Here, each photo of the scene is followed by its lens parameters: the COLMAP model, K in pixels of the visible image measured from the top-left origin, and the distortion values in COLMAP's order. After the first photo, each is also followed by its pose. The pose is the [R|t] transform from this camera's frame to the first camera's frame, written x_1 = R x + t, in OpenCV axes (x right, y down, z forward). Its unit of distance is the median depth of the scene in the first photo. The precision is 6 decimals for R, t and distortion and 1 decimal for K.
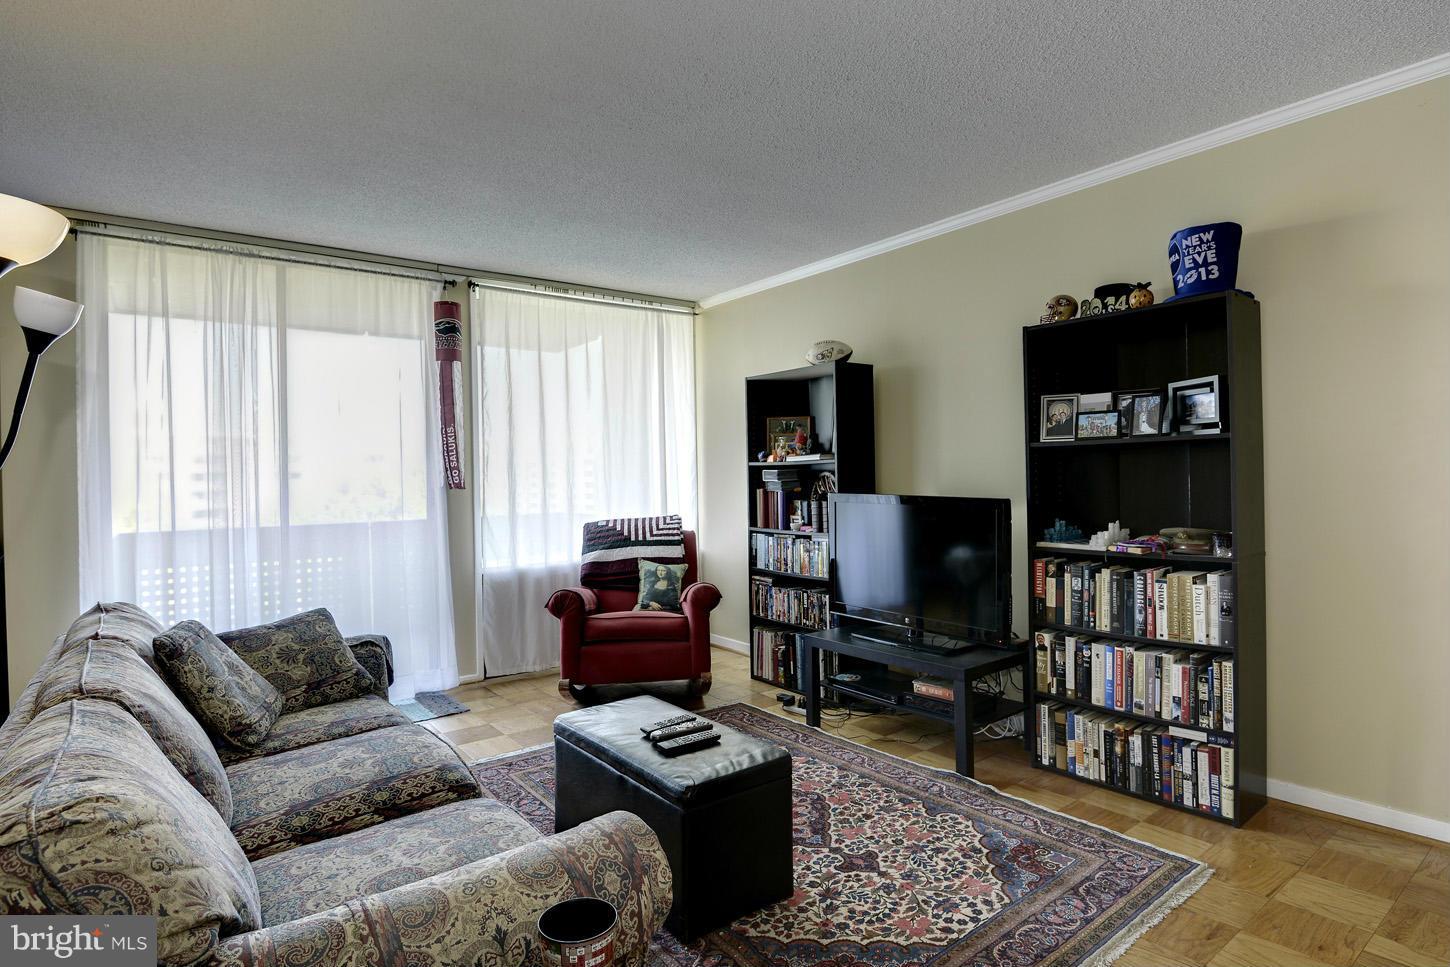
lens RADIAL K [[721.5, 0, 707.9], [0, 721.5, 483.0], [0, 0, 1]] dist [-0.017525, -0.016391]
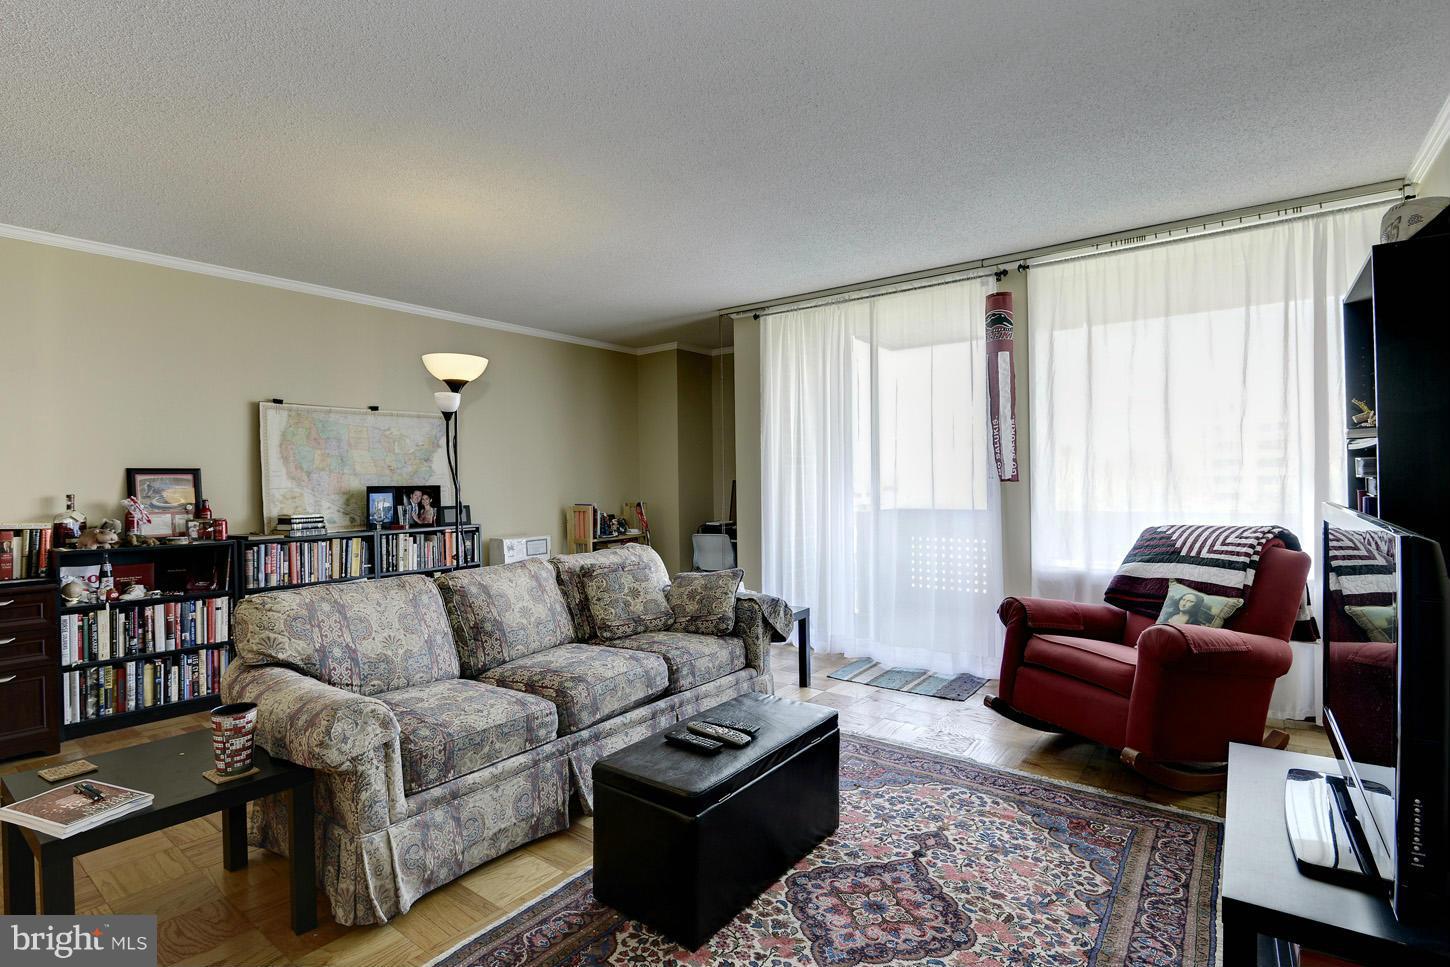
lens RADIAL K [[671.1, 0, 725.6], [0, 671.1, 479.6], [0, 0, 1]] dist [-0.002259, -0.012119]
pose [[0.309428, 0.016855, -0.950773, 0.410543], [0.002865, 0.999822, 0.018657, -0.012066], [0.950918, -0.008497, 0.309325, 0.351434]]
